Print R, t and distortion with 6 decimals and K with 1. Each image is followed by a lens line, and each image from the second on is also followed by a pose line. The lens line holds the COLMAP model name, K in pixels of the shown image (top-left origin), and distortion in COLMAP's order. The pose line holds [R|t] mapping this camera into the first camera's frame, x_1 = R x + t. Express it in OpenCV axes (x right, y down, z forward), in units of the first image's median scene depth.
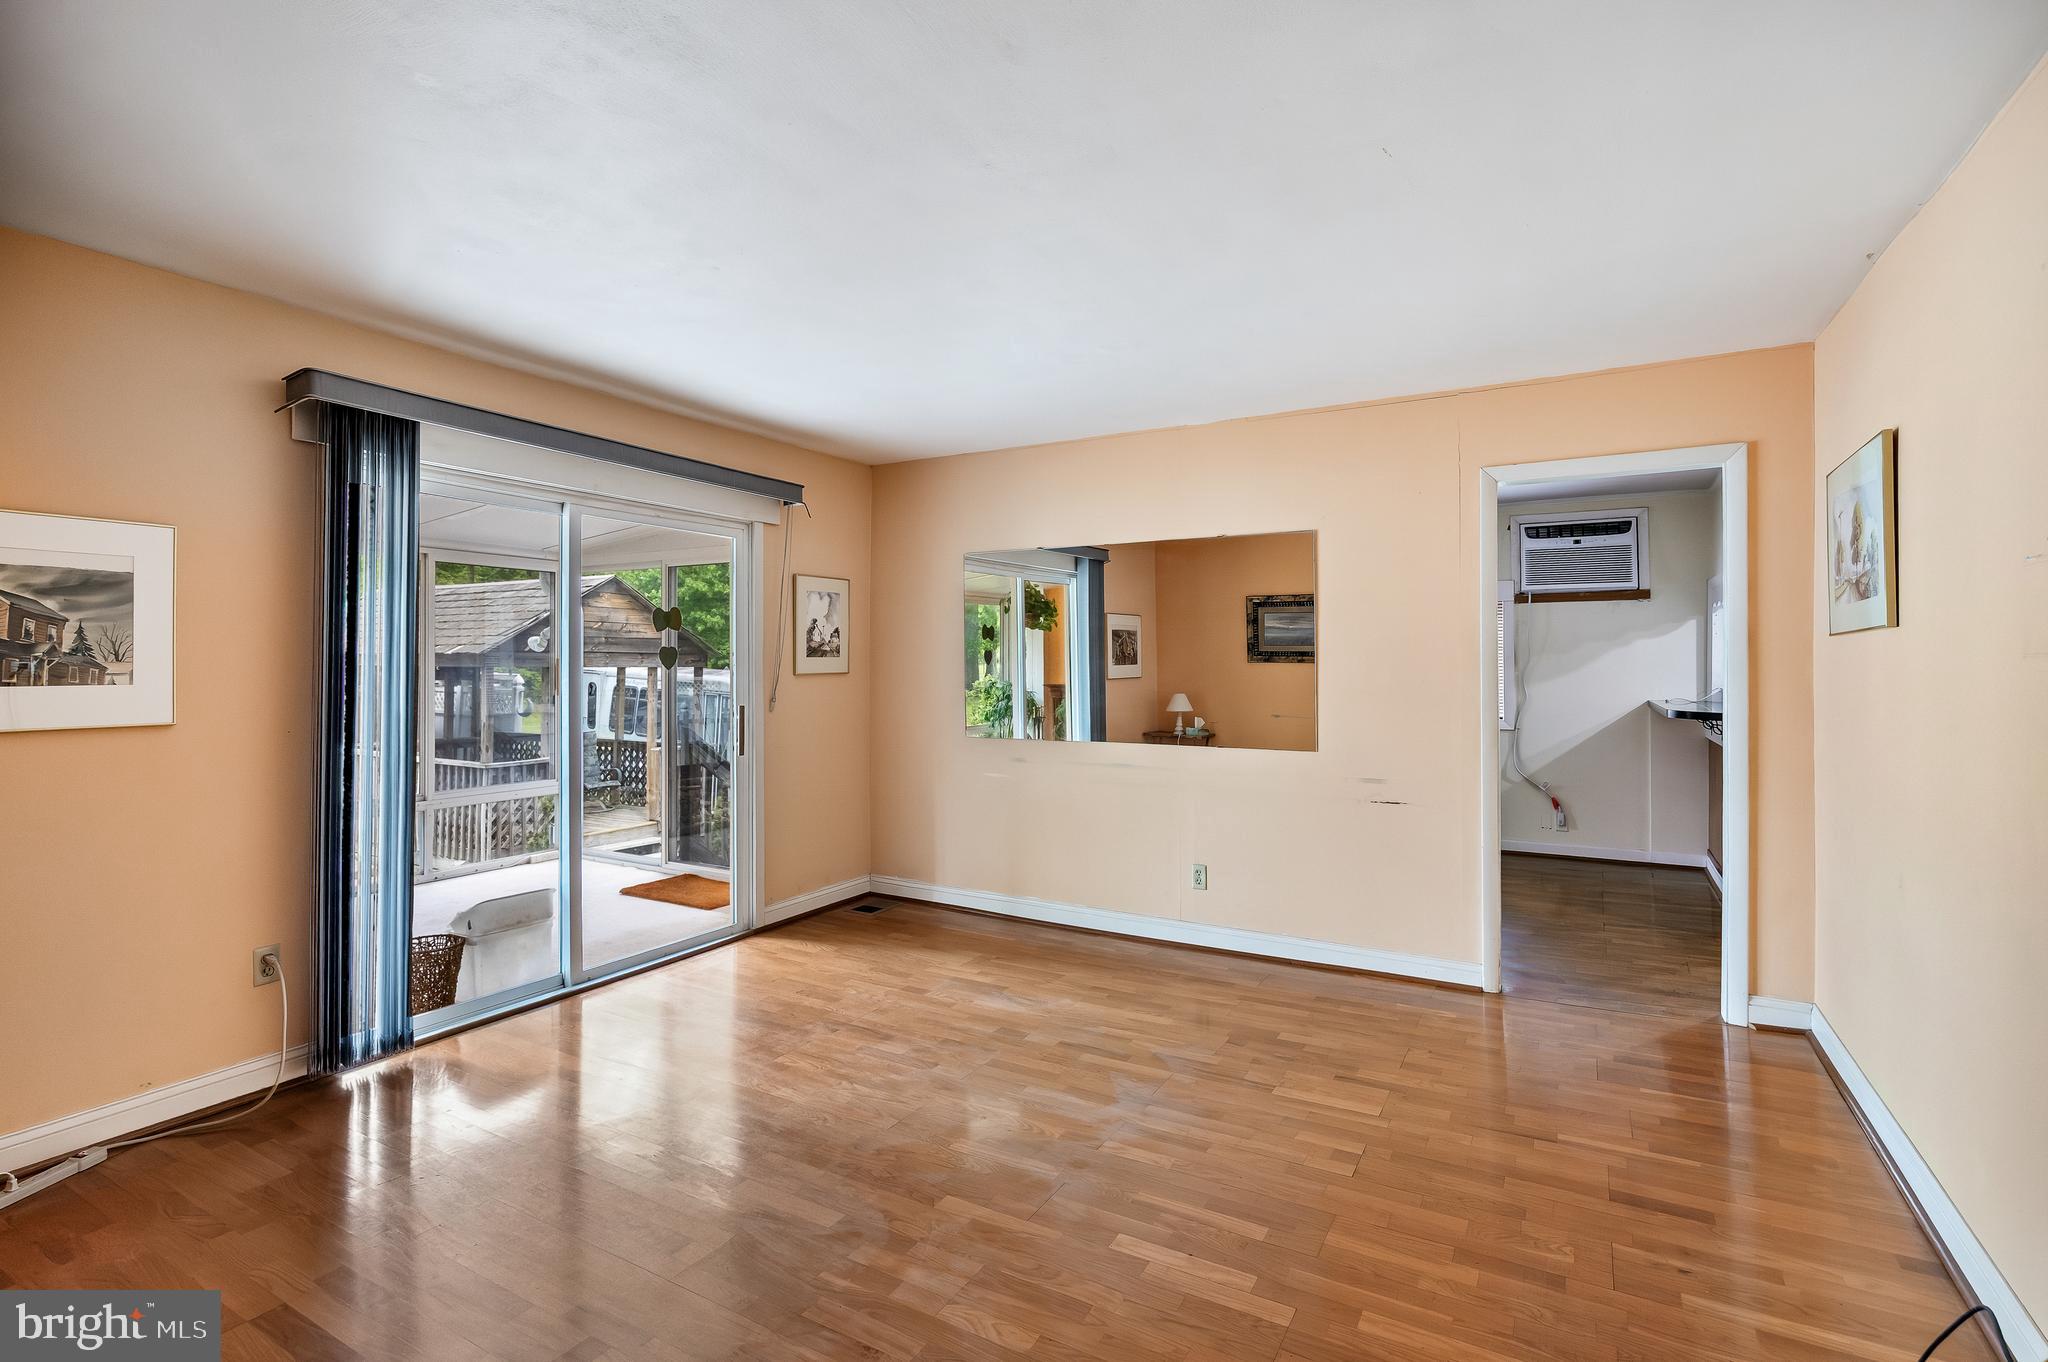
lens RADIAL K [[984.8, 0, 1024.3], [0, 984.8, 668.0], [0, 0, 1]] dist [-0.002999, 0.001105]
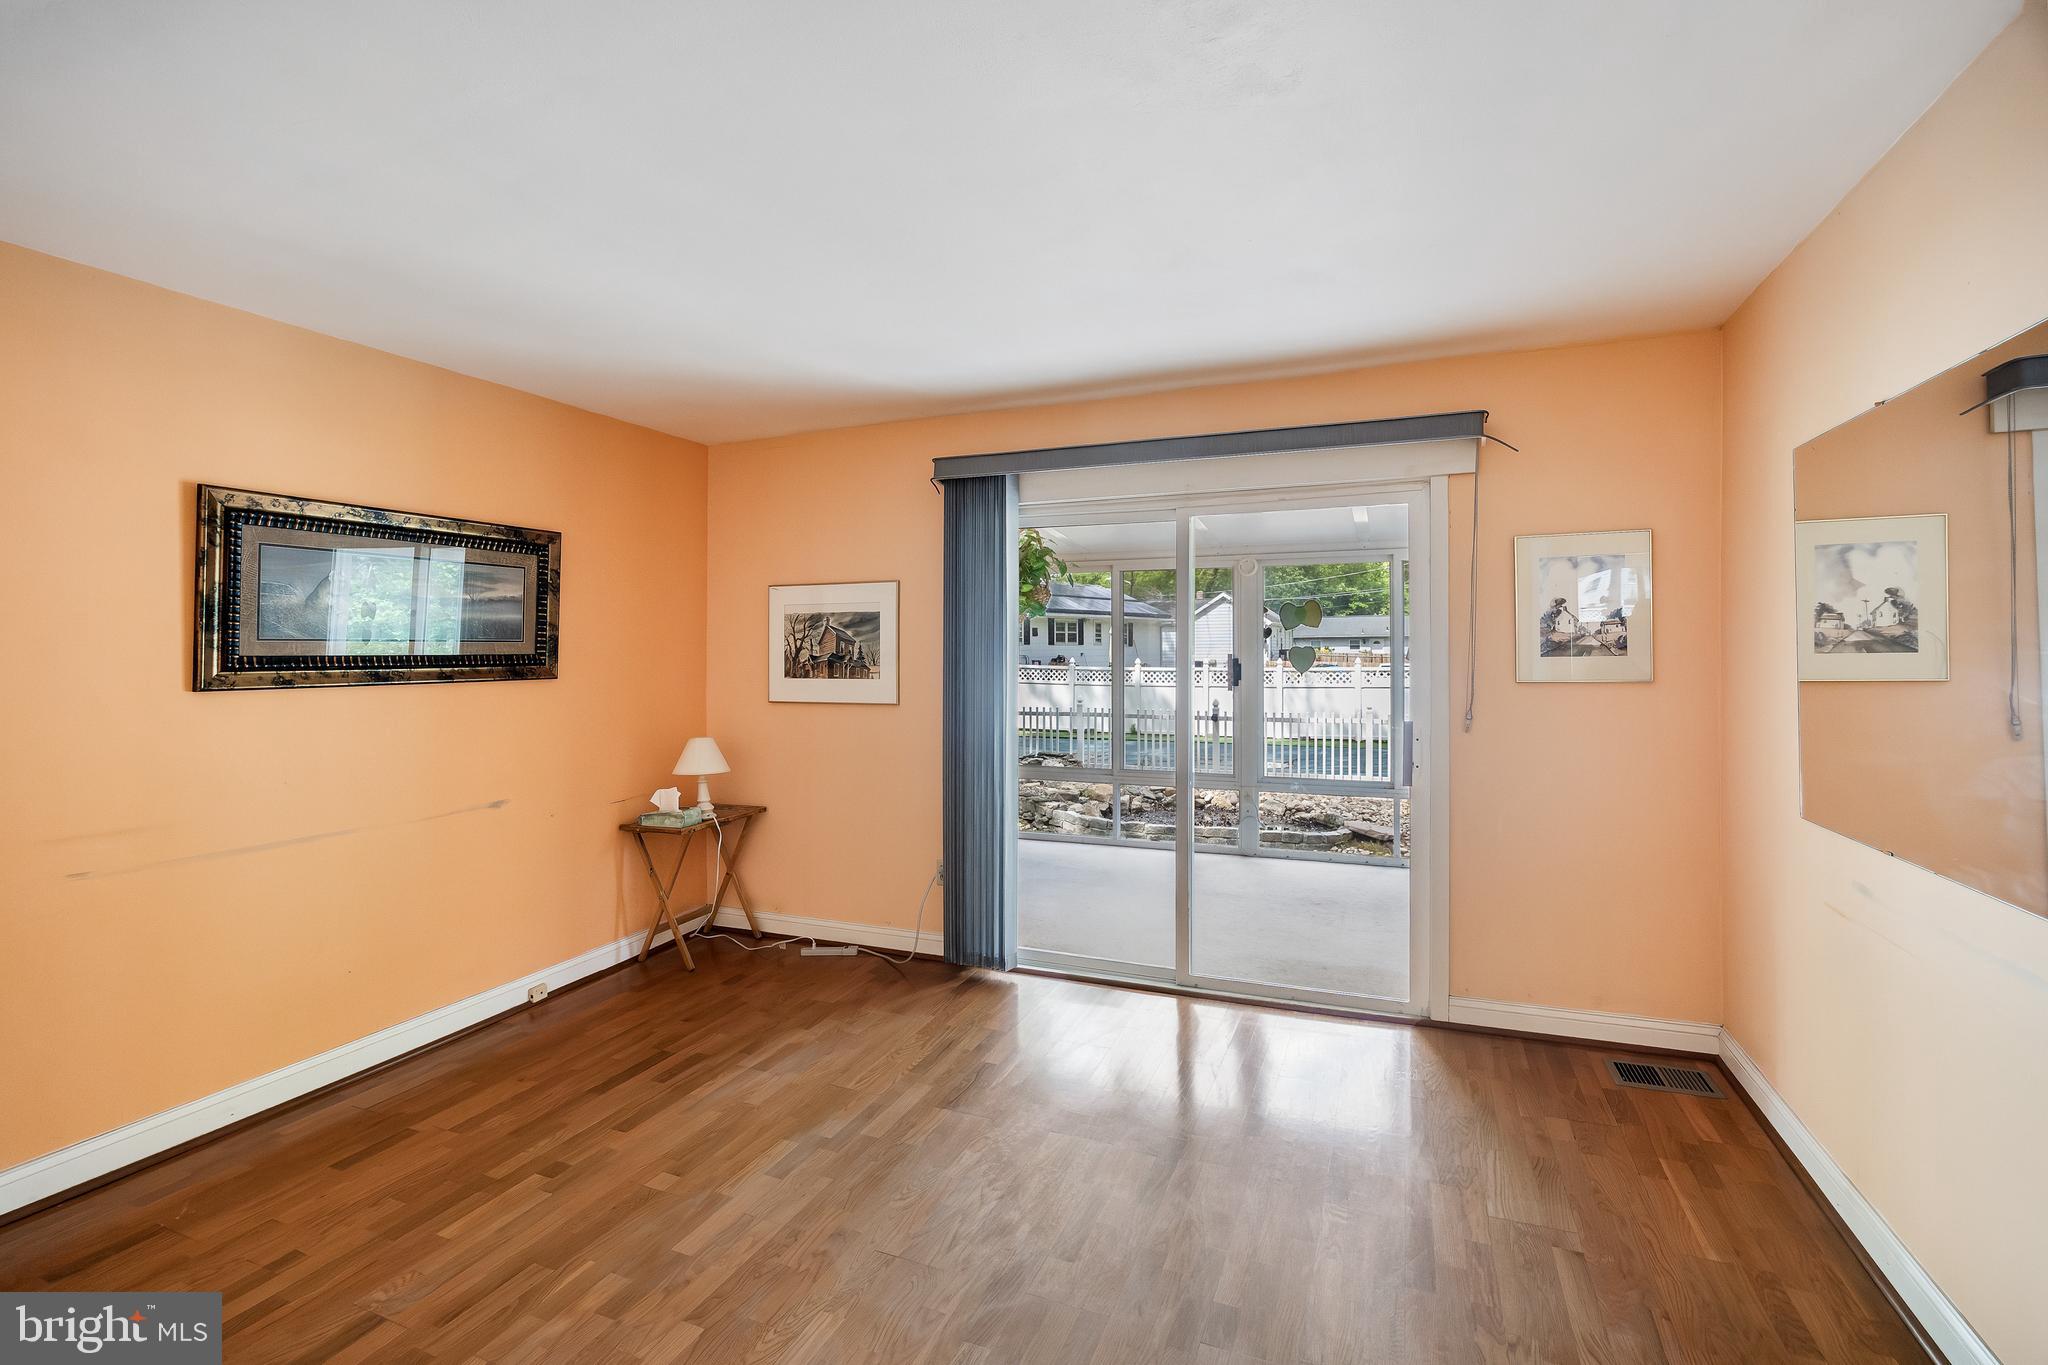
lens RADIAL K [[893.7, 0, 1042.8], [0, 893.7, 652.6], [0, 0, 1]] dist [-0.026199, 0.002267]
pose [[0.127047, -0.003906, -0.991889, 0.633764], [0.000809, 0.999992, -0.003834, -0.022049], [0.991896, -0.000315, 0.127049, 1.097249]]
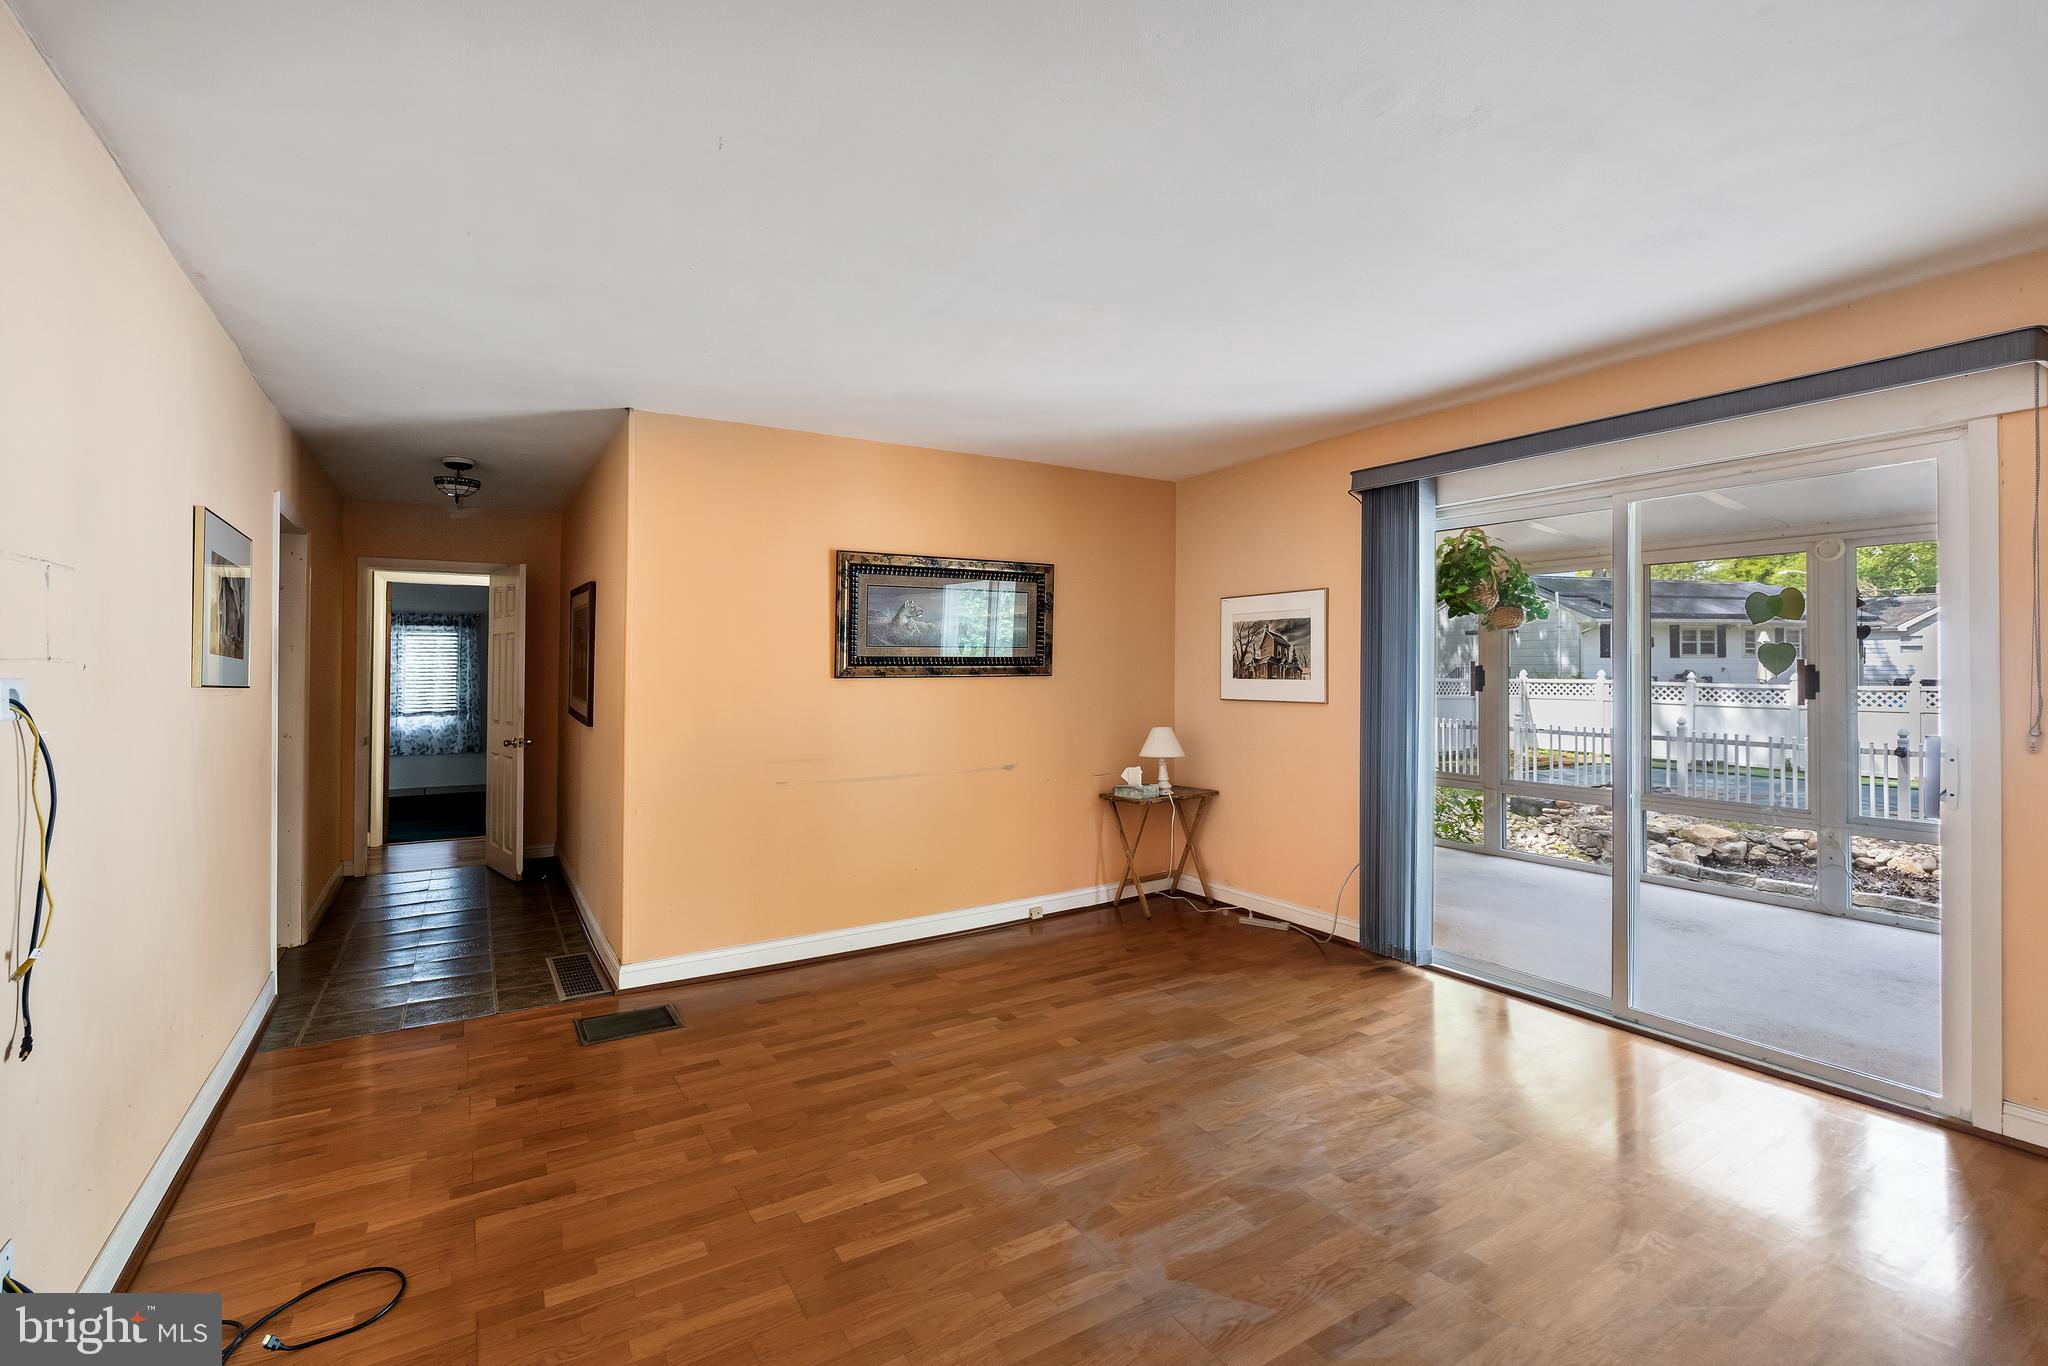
lens RADIAL K [[893.7, 0, 1022.7], [0, 893.7, 663.4], [0, 0, 1]] dist [-0.026199, 0.002267]
pose [[-0.486804, -0.007632, -0.873478, 0.787136], [-0.003079, 0.999971, -0.007022, -0.000137], [0.873506, -0.000728, -0.486813, 1.353815]]
